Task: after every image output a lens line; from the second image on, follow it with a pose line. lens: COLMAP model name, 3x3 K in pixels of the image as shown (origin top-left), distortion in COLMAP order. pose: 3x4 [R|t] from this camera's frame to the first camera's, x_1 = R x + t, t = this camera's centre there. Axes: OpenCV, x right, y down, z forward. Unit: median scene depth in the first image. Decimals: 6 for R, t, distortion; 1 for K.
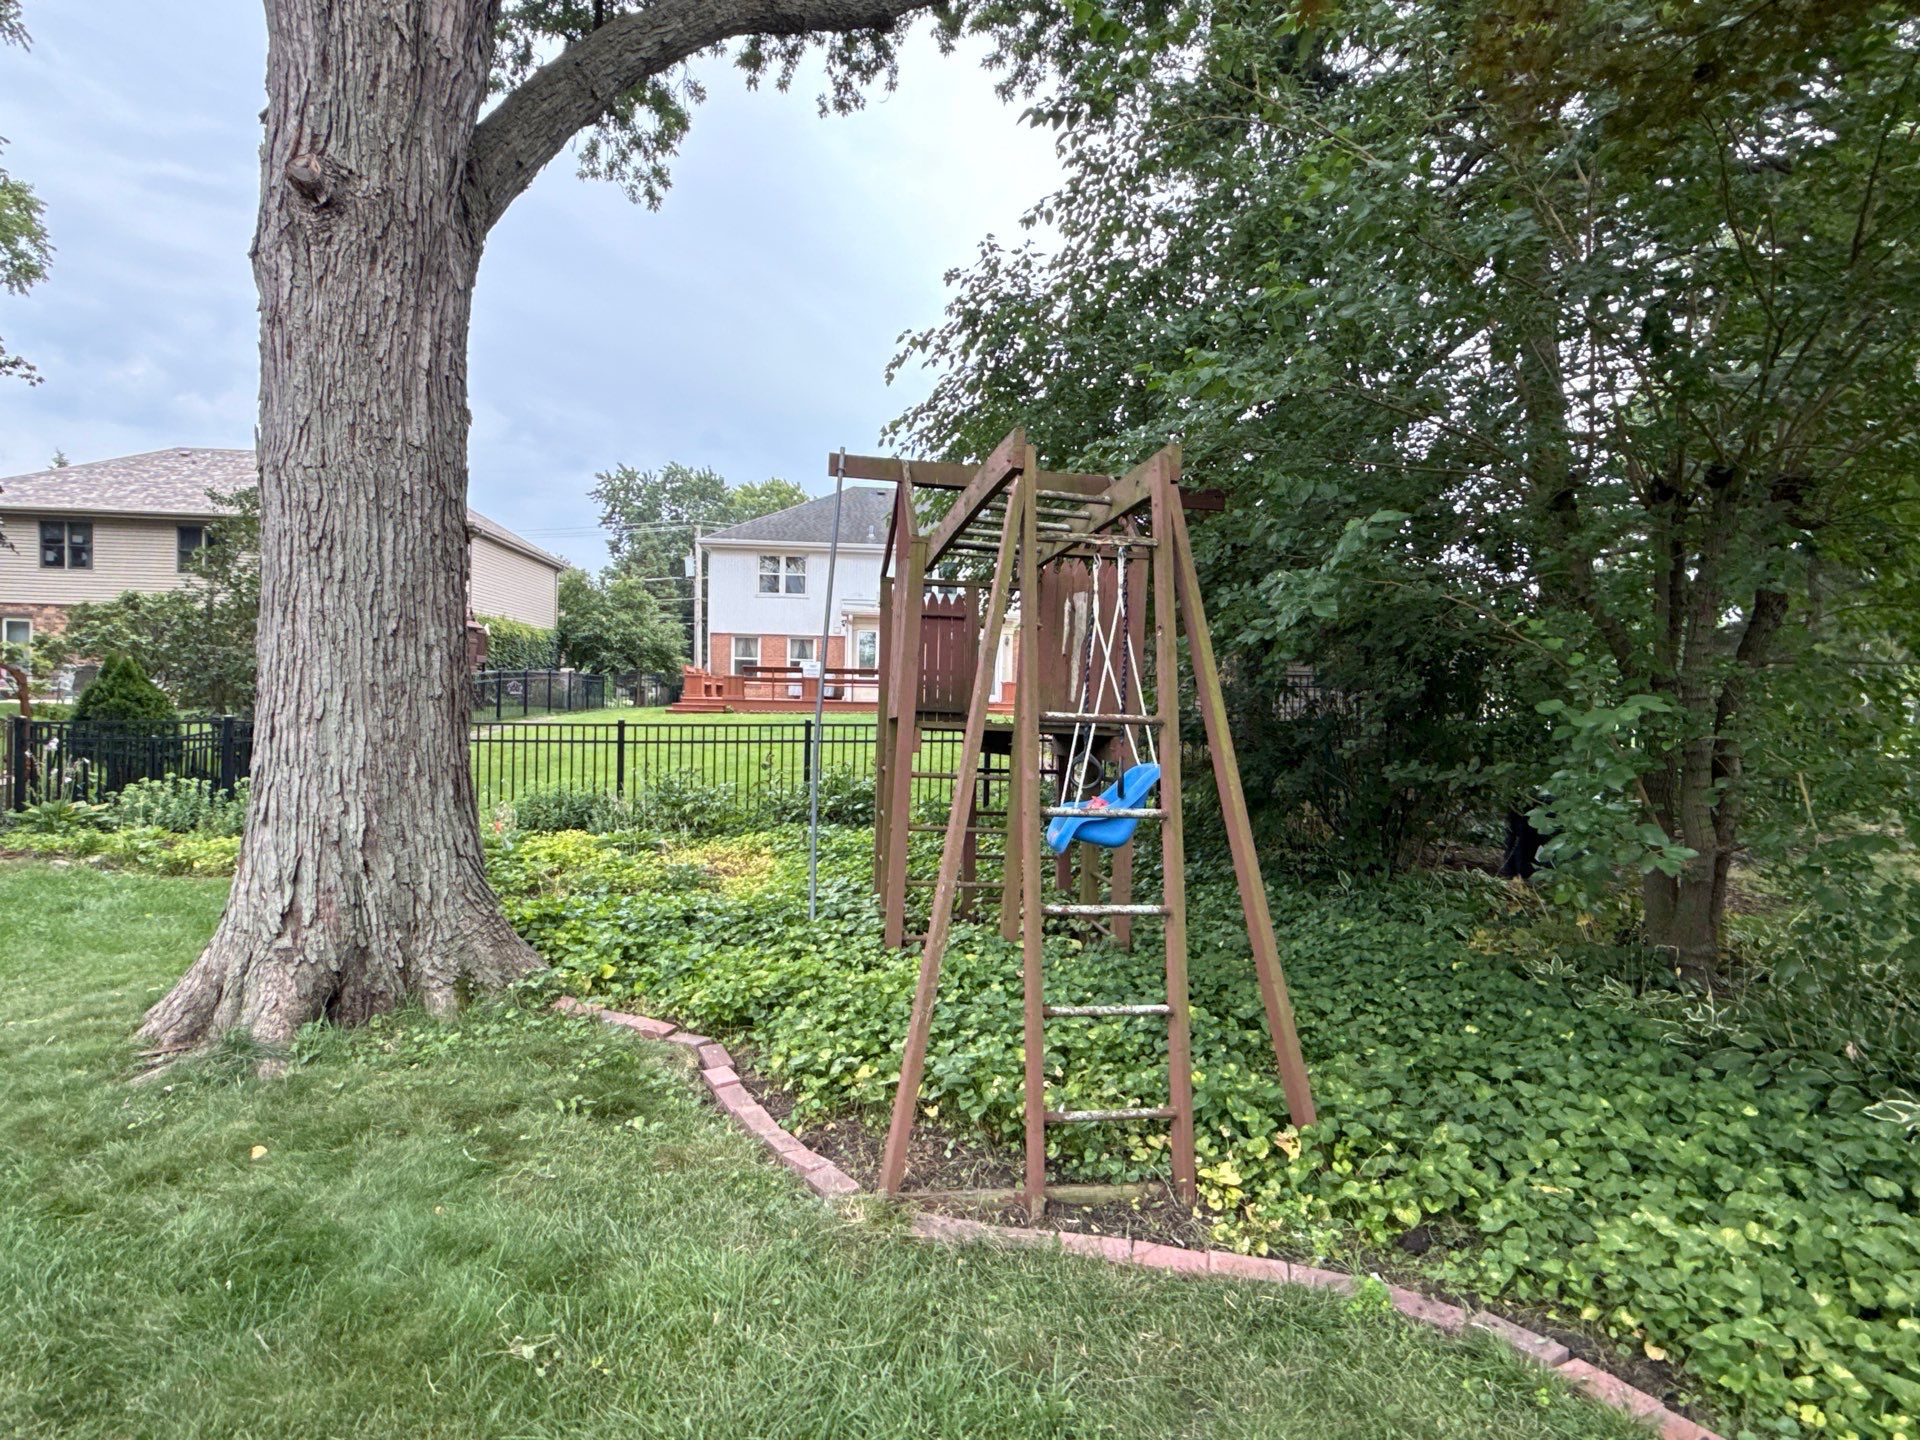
lens RADIAL K [[1033.7, 0, 956.6], [0, 1033.7, 721.4], [0, 0, 1]] dist [-0.000045, 0.001976]
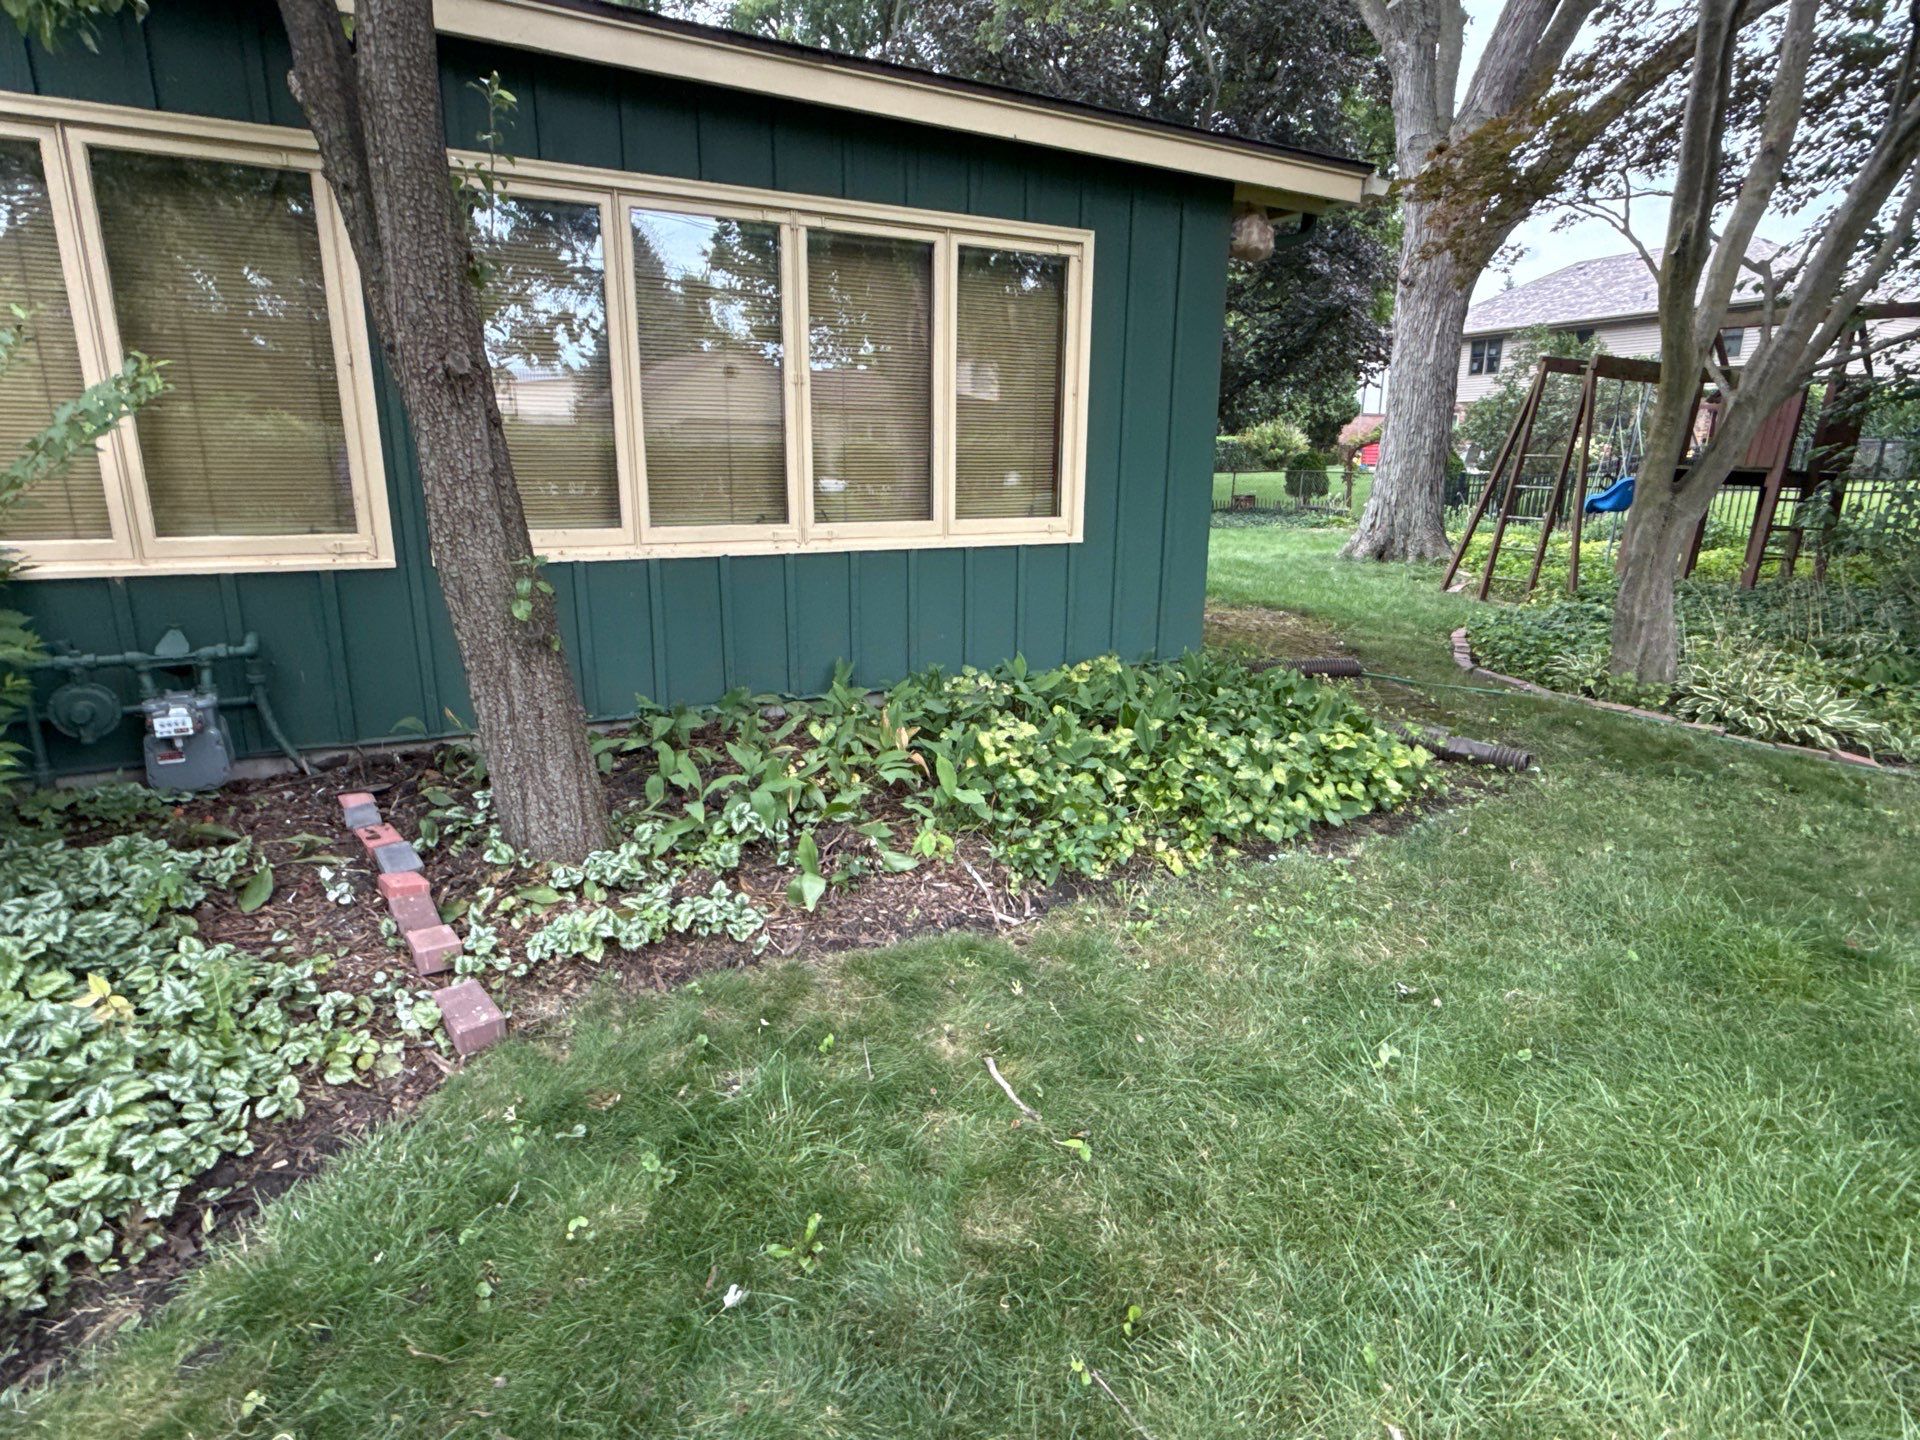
lens RADIAL K [[1031.7, 0, 948.0], [0, 1031.7, 725.4], [0, 0, 1]] dist [0.002557, -0.001554]
pose [[0.332668, 0.216719, -0.917804, 1.882197], [-0.009519, 0.973958, 0.226529, 0.072915], [0.942996, -0.066623, 0.326067, -1.260808]]
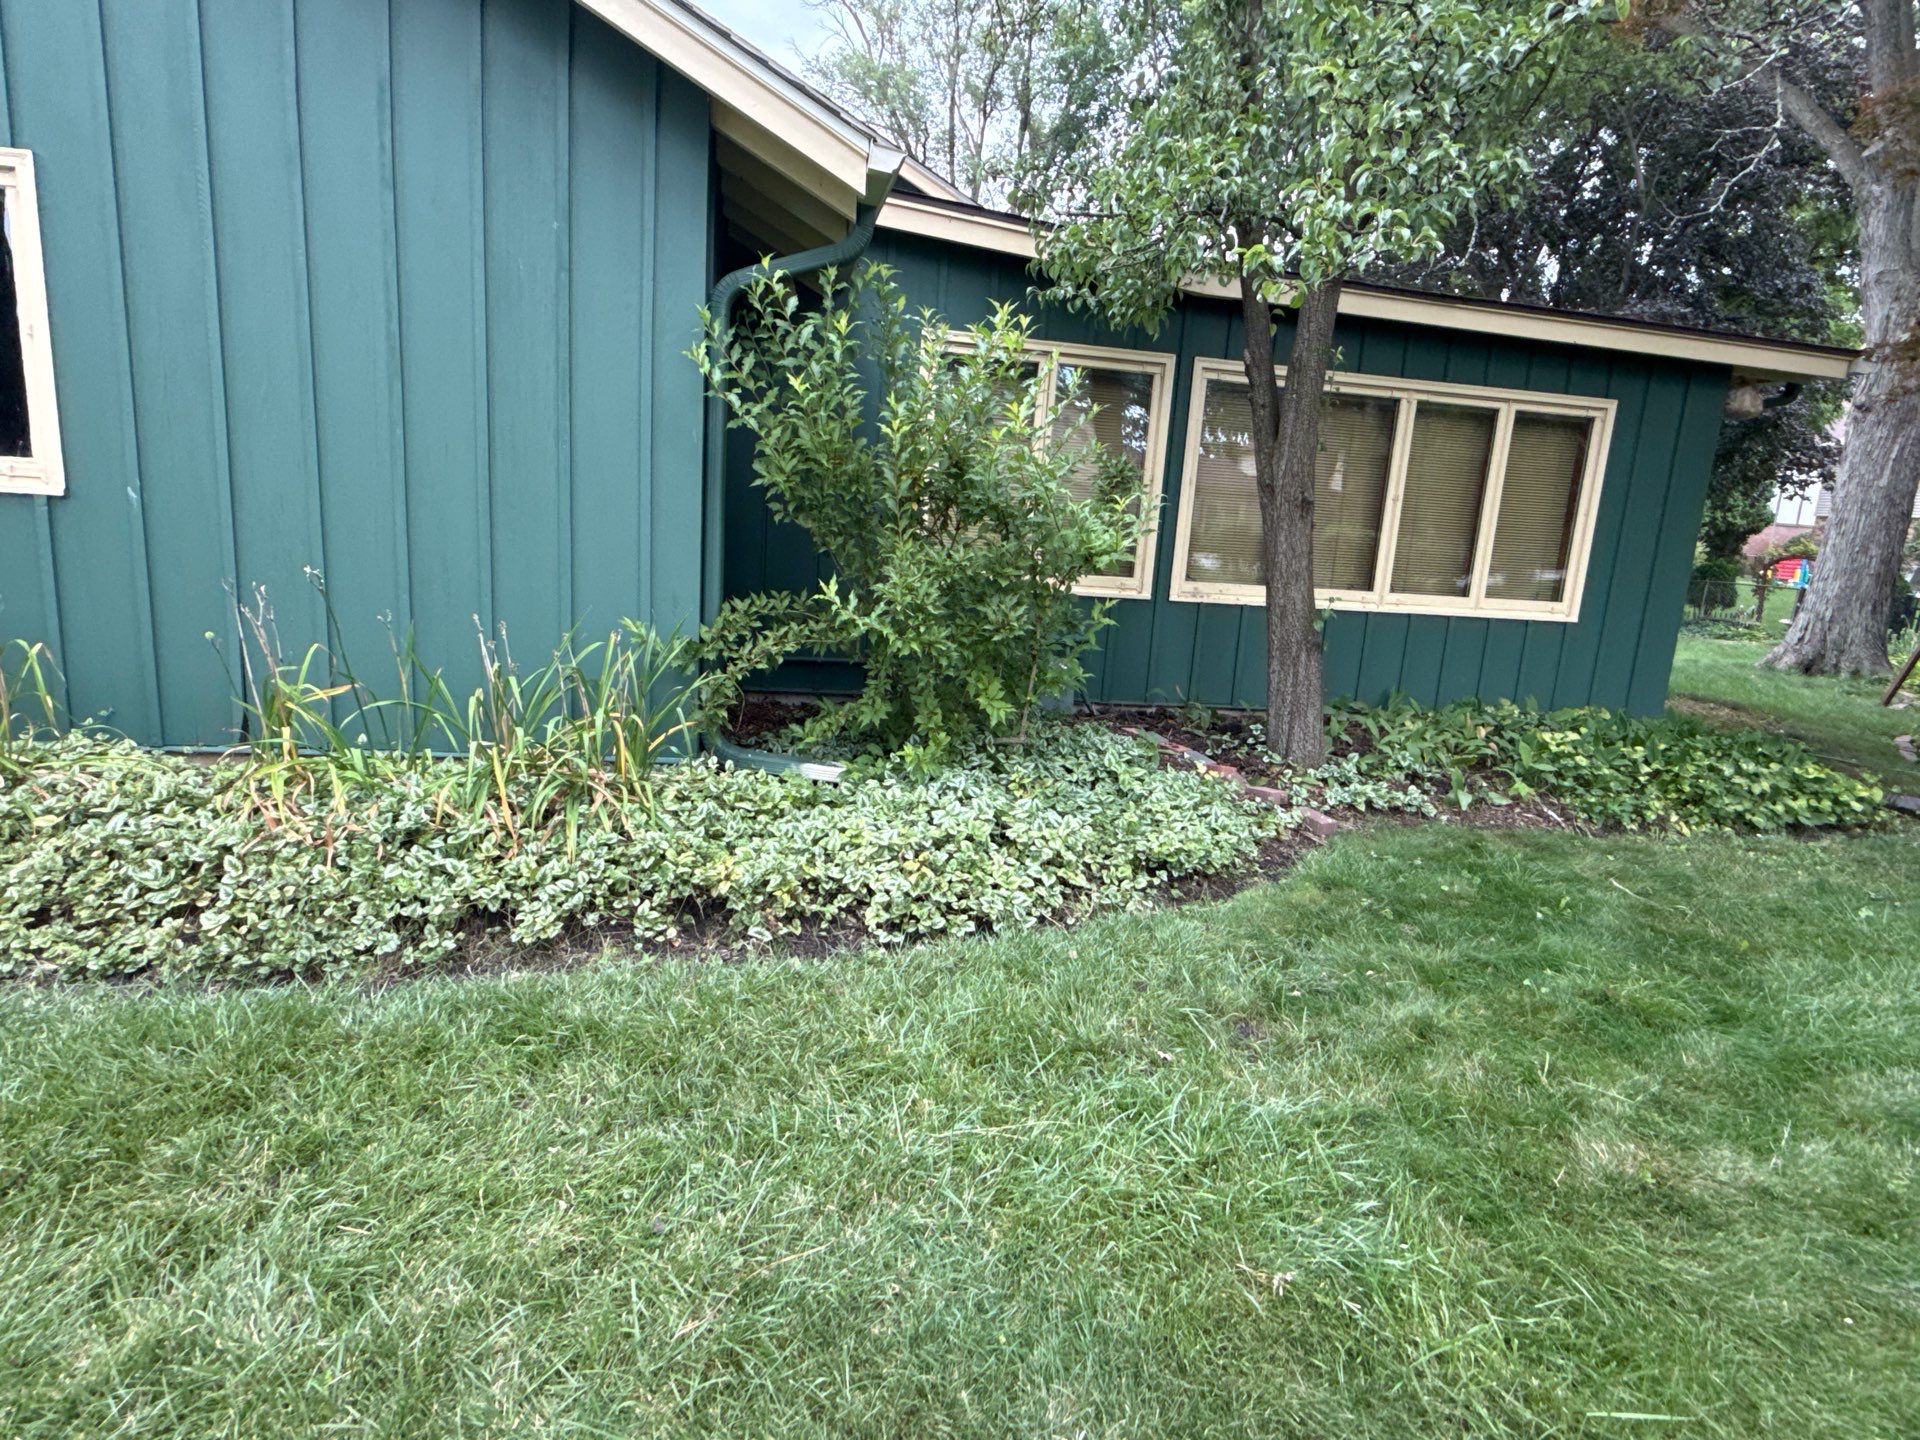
lens RADIAL K [[1024.6, 0, 960.0], [0, 1024.6, 720.0], [0, 0, 1]] dist [0.001002, 0.001210]
pose [[0.050108, 0.171309, -0.983942, 2.303572], [-0.075016, 0.983043, 0.167332, 0.089098], [0.995923, 0.065427, 0.062109, -1.720083]]
